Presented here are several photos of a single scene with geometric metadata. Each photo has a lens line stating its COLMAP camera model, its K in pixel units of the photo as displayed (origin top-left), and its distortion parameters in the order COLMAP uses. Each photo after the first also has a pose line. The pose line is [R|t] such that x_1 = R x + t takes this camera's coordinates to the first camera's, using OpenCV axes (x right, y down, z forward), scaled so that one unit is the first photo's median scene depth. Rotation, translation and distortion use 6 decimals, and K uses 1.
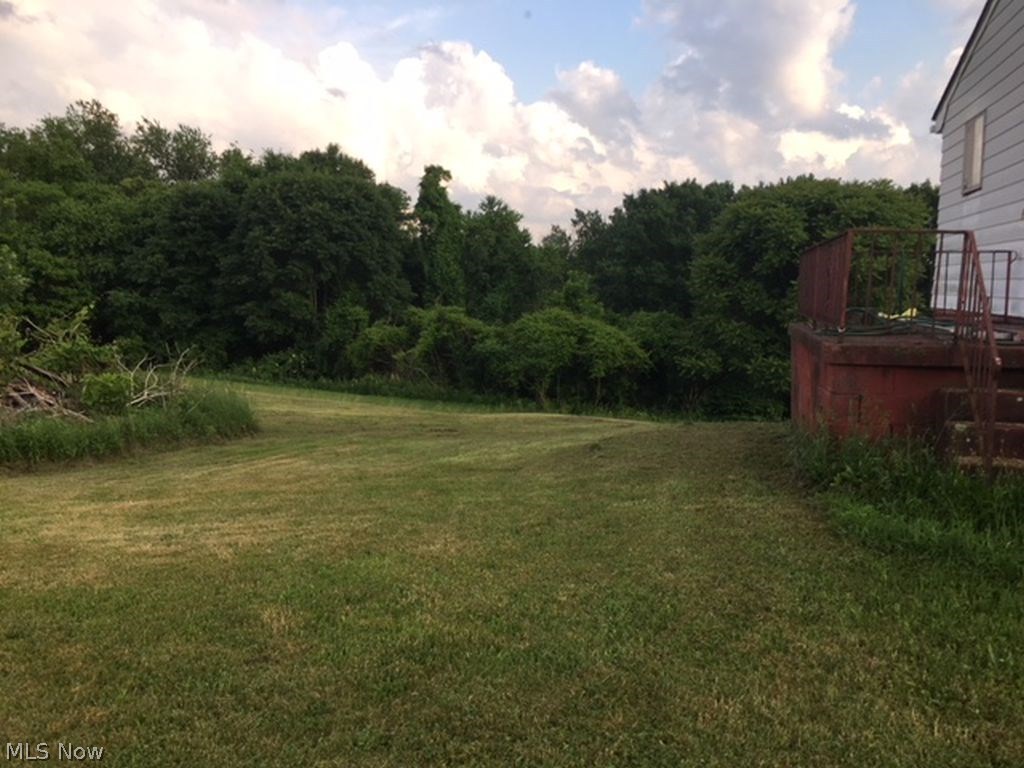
lens RADIAL K [[880.1, 0, 505.1], [0, 880.1, 387.1], [0, 0, 1]] dist [0.082546, -0.101216]
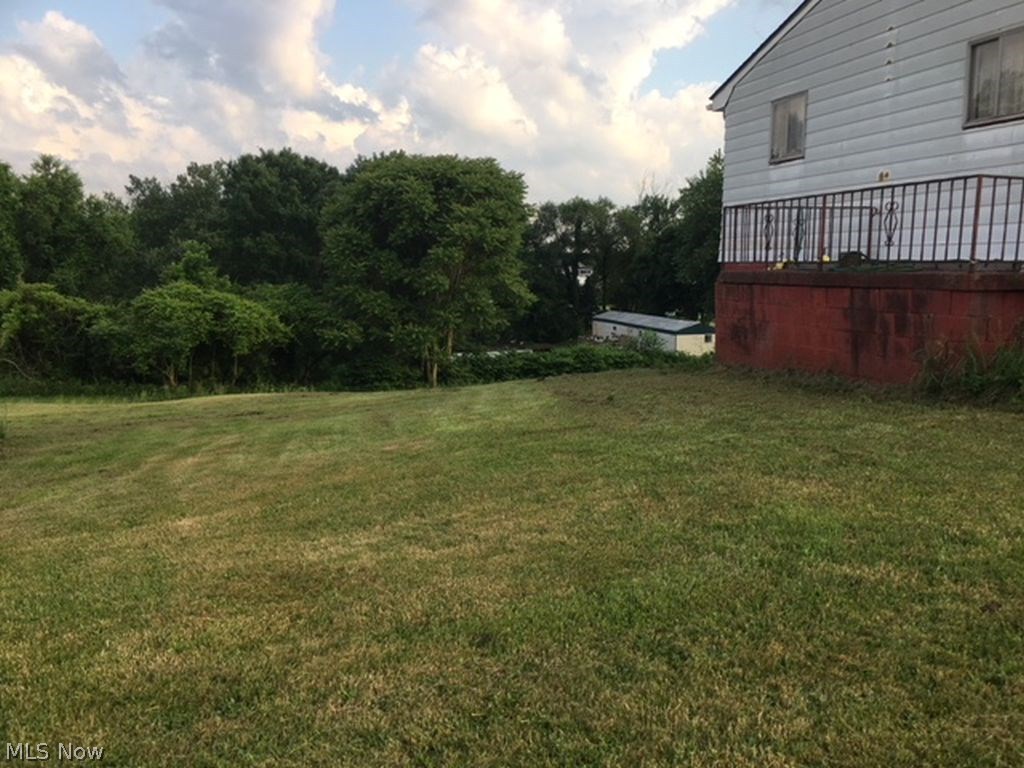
lens RADIAL K [[880.1, 0, 500.0], [0, 880.1, 379.0], [0, 0, 1]] dist [0.082546, -0.101216]
pose [[0.865188, -0.080804, 0.494895, -0.123157], [0.072334, 0.996720, 0.036283, 0.000236], [-0.496204, 0.004406, 0.868195, 0.047491]]
